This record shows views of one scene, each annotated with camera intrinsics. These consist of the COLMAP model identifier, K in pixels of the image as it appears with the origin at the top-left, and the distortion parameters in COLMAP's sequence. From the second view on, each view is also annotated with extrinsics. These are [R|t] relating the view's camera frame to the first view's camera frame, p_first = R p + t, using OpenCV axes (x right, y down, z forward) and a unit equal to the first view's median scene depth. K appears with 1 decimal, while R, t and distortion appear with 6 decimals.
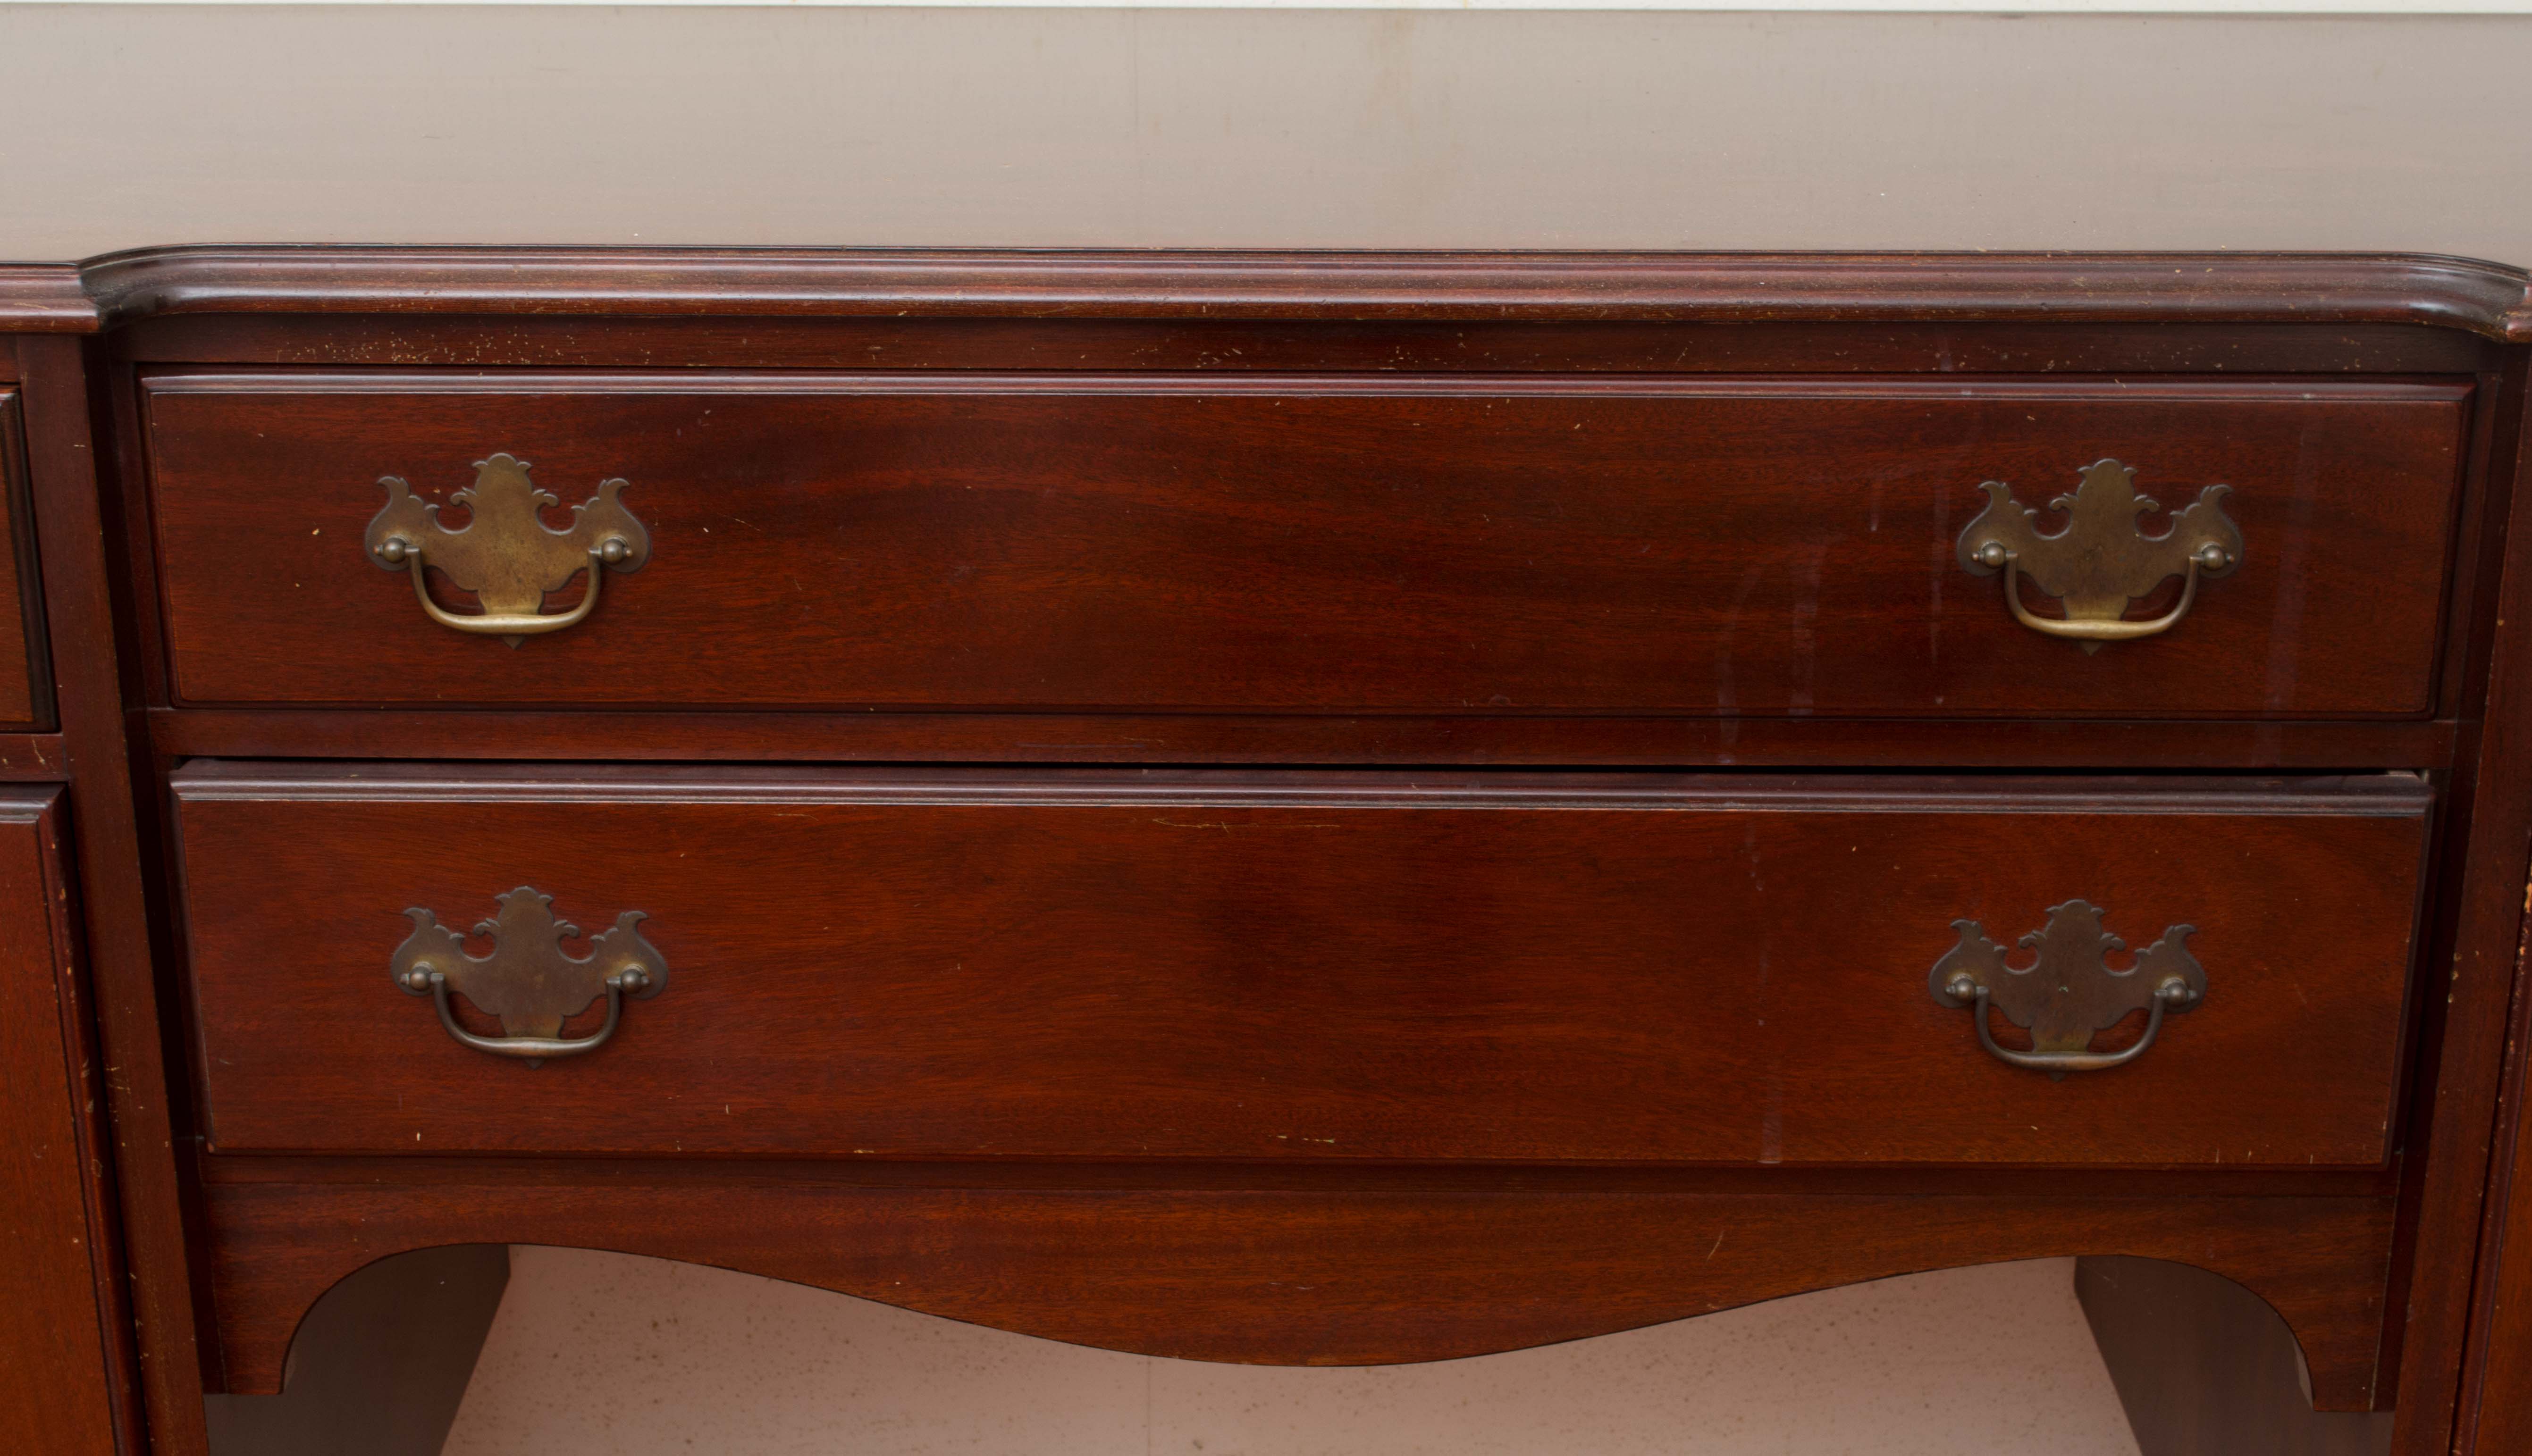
lens RADIAL K [[3645.6, 0, 1266.0], [0, 3645.6, 728.0], [0, 0, 1]] dist [-0.031443, -0.043468]
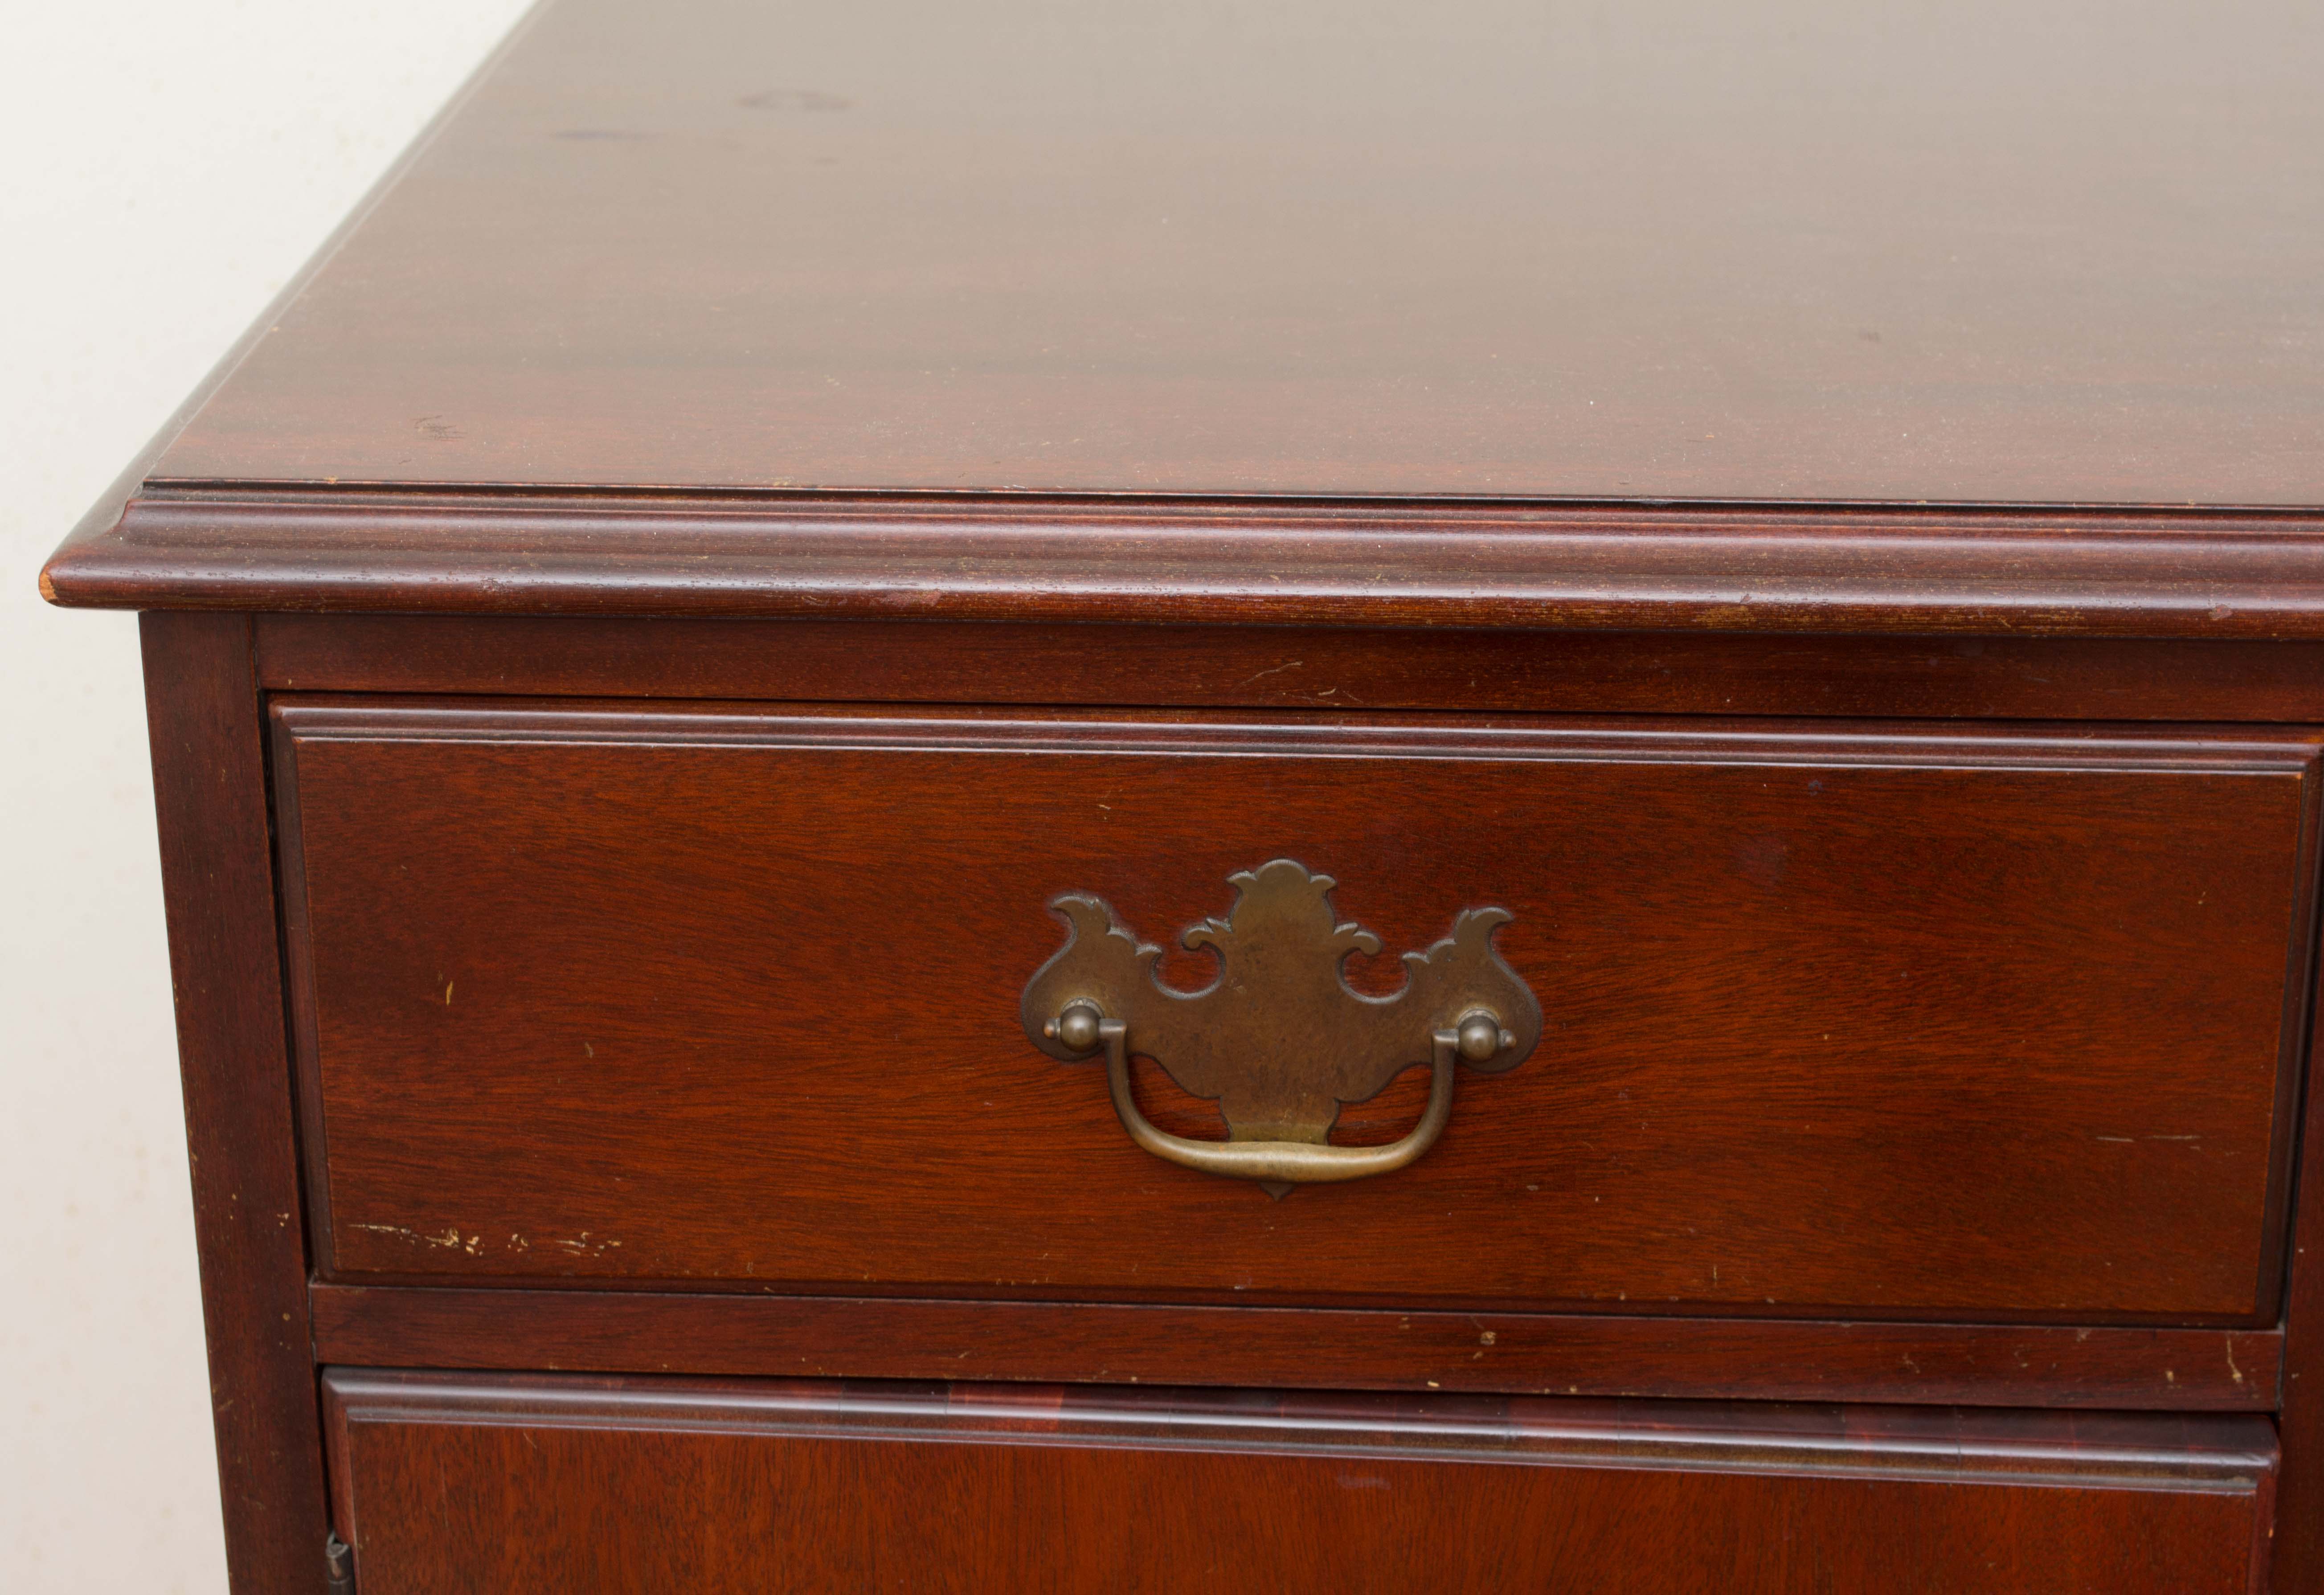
lens RADIAL K [[4718.1, 0, 1162.0], [0, 4718.1, 797.5], [0, 0, 1]] dist [0.000147, 0.109253]
pose [[0.998690, 0.009847, -0.050212, -0.472846], [-0.008240, 0.999450, 0.032119, -0.102808], [0.050500, -0.031663, 0.998222, 0.275123]]
